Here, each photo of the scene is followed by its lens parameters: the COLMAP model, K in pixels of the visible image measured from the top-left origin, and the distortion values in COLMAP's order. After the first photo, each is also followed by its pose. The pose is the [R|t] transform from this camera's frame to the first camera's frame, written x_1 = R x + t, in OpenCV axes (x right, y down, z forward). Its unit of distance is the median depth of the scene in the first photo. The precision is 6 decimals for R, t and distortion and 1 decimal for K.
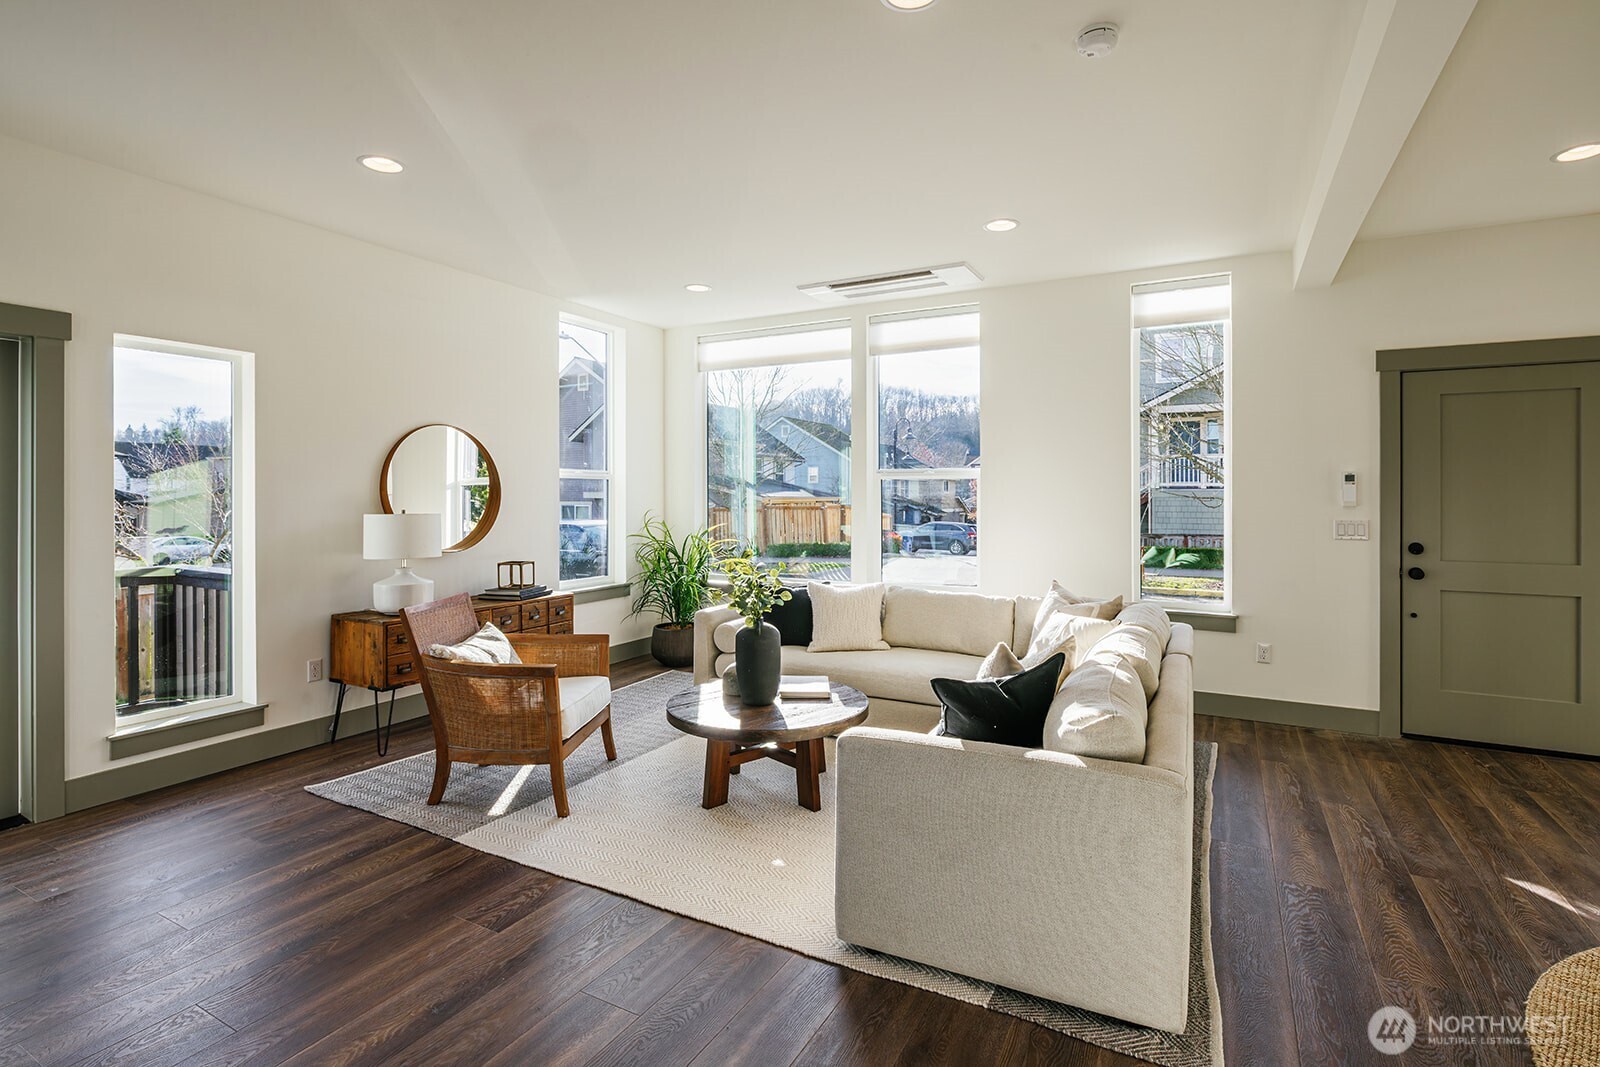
lens RADIAL K [[756.0, 0, 802.7], [0, 756.0, 500.9], [0, 0, 1]] dist [-0.010826, -0.000176]
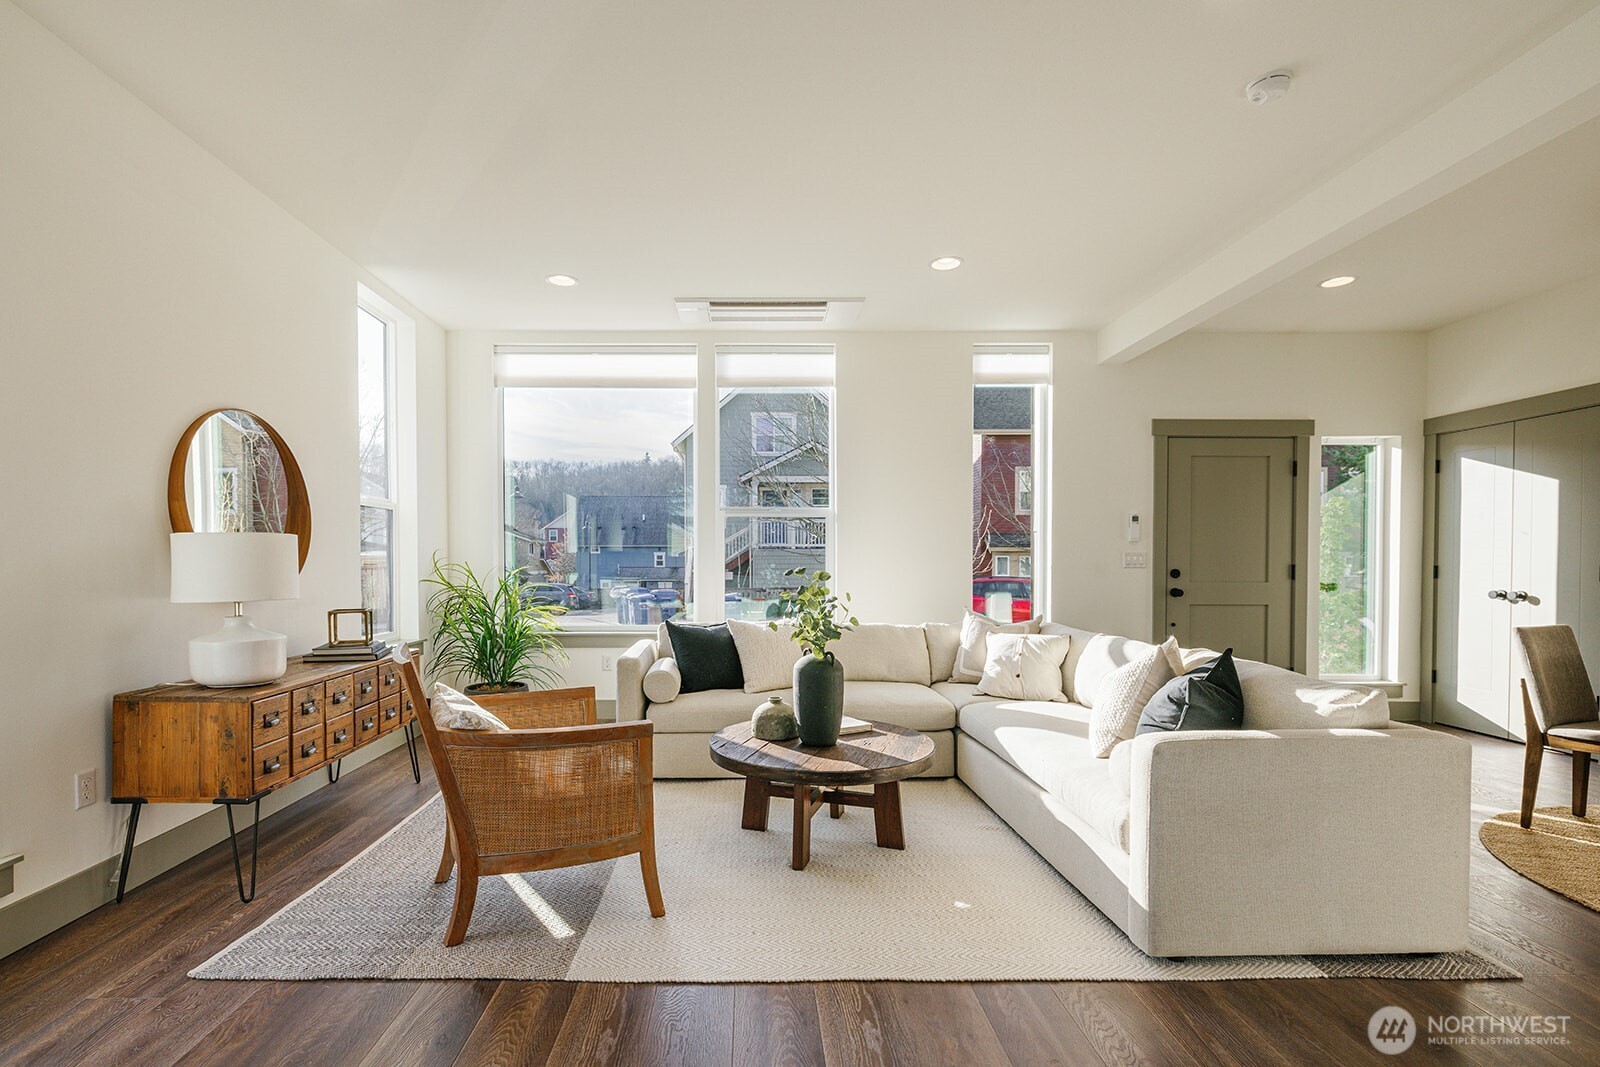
lens RADIAL K [[731.8, 0, 737.5], [0, 731.8, 577.7], [0, 0, 1]] dist [-0.000306, 0.000655]
pose [[0.883763, -0.011253, 0.467800, -0.453213], [0.002939, 0.999825, 0.018499, 0.045565], [-0.467926, -0.014975, 0.883641, 0.233033]]
